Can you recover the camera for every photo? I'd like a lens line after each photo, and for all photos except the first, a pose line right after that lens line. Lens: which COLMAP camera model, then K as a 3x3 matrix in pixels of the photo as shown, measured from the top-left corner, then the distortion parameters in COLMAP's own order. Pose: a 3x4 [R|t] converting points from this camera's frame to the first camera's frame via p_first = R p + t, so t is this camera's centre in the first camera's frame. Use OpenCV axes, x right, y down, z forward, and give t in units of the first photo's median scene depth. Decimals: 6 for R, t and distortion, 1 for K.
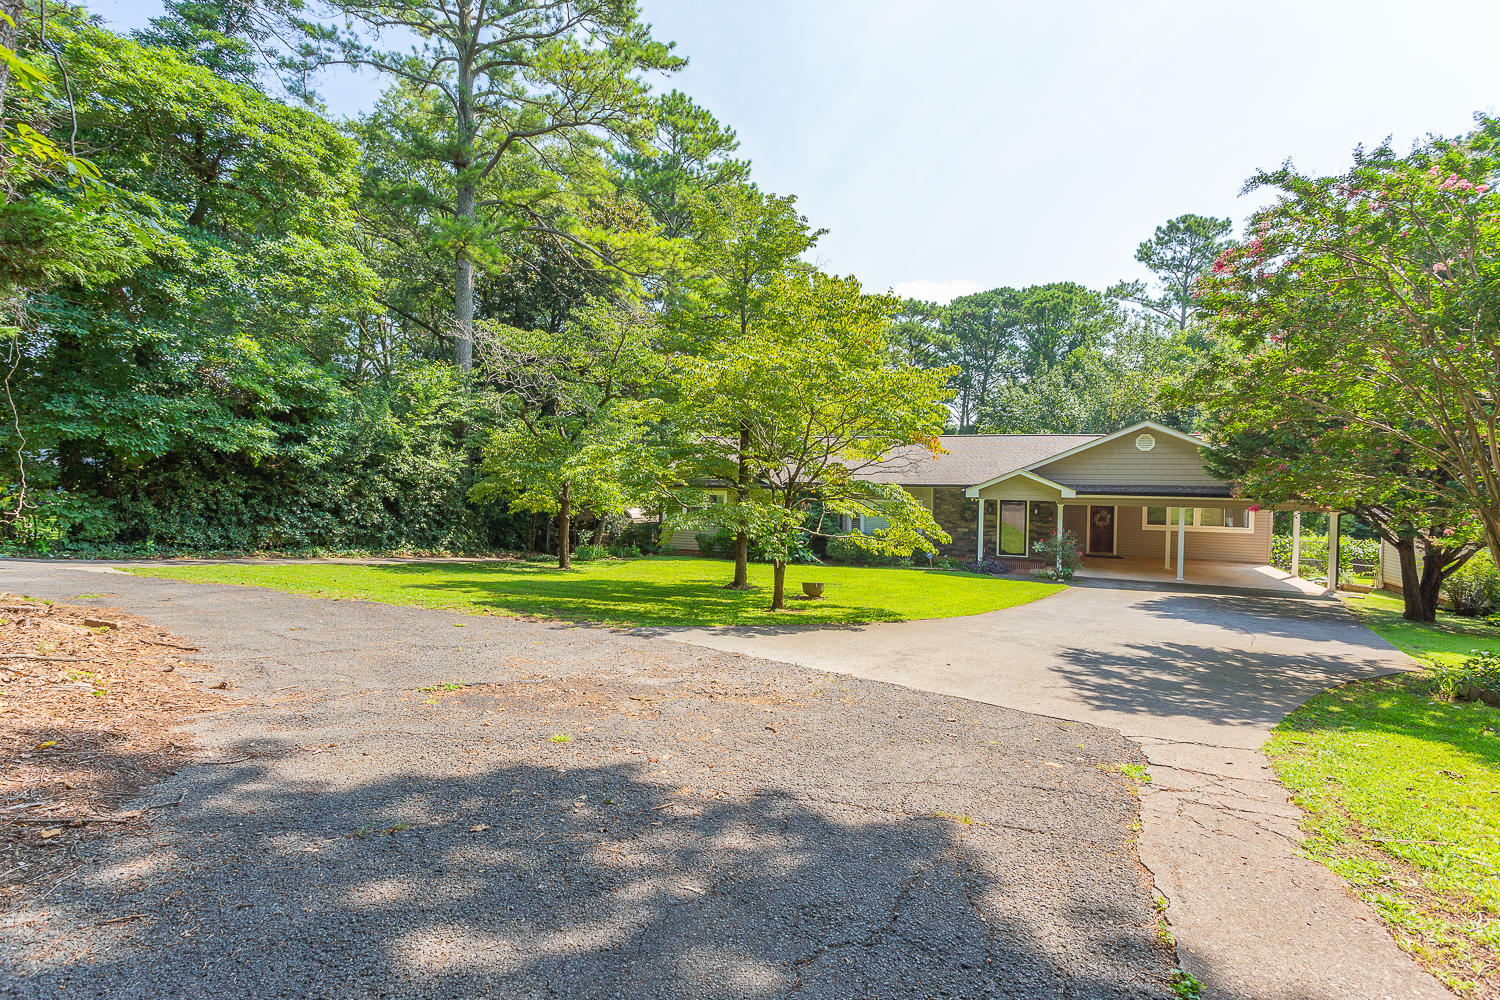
lens RADIAL K [[705.3, 0, 744.2], [0, 705.3, 493.3], [0, 0, 1]] dist [0.001704, 0.001571]
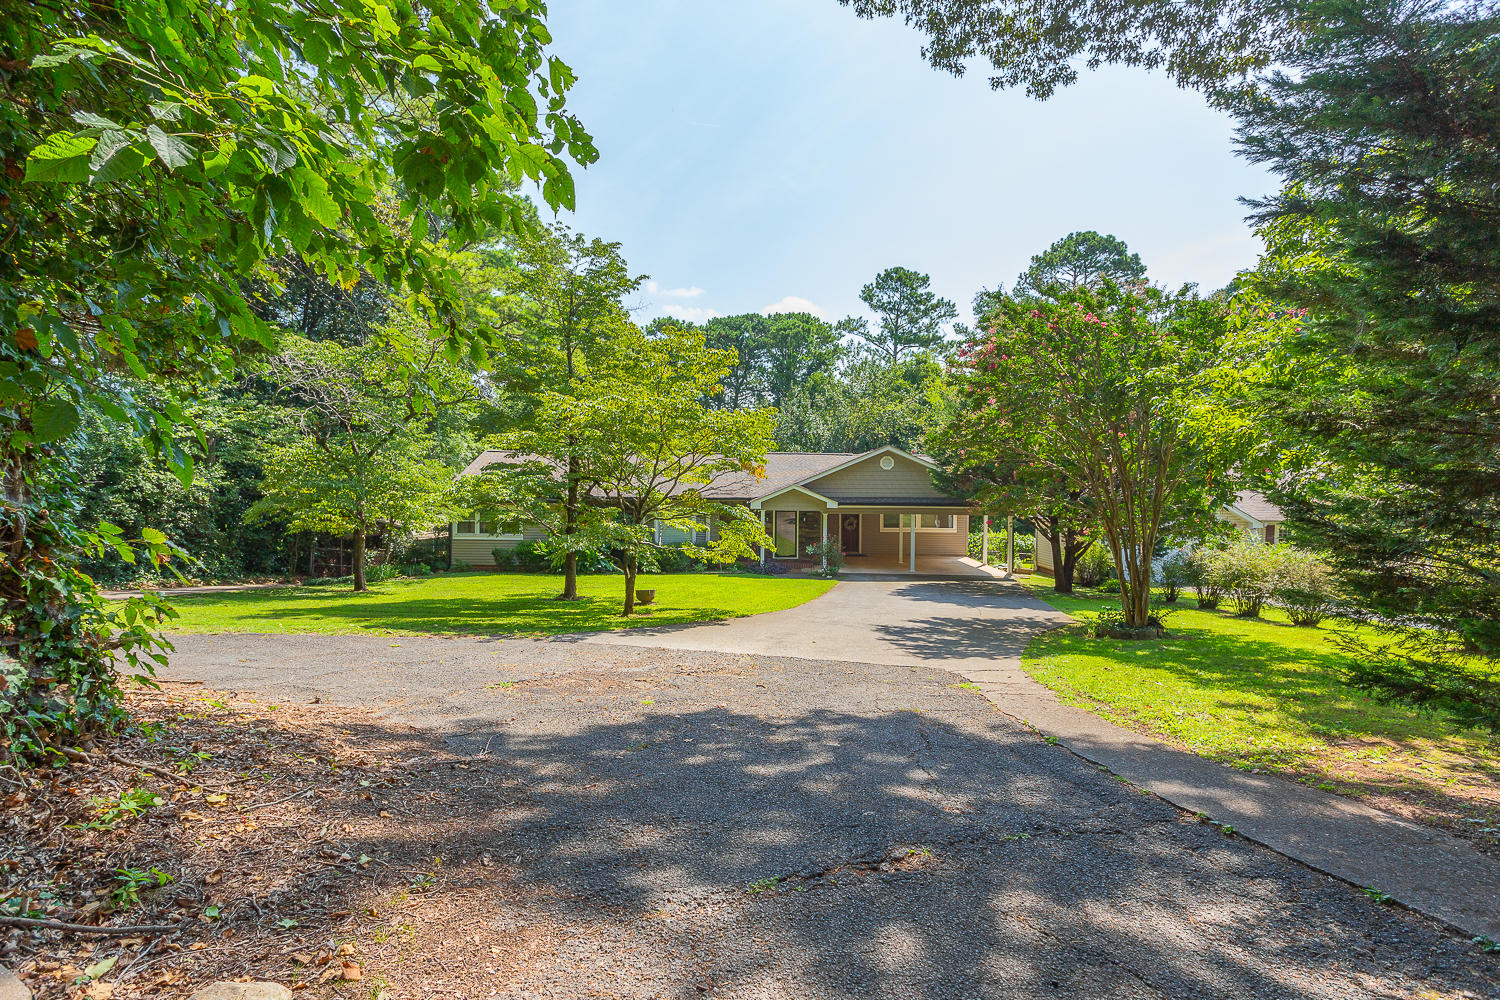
lens RADIAL K [[705.6, 0, 736.0], [0, 705.6, 505.3], [0, 0, 1]] dist [-0.000723, 0.000280]
pose [[0.940120, -0.016833, 0.340428, -0.111476], [0.014098, 0.999845, 0.010506, -0.014271], [-0.340552, -0.005077, 0.940212, -0.084856]]
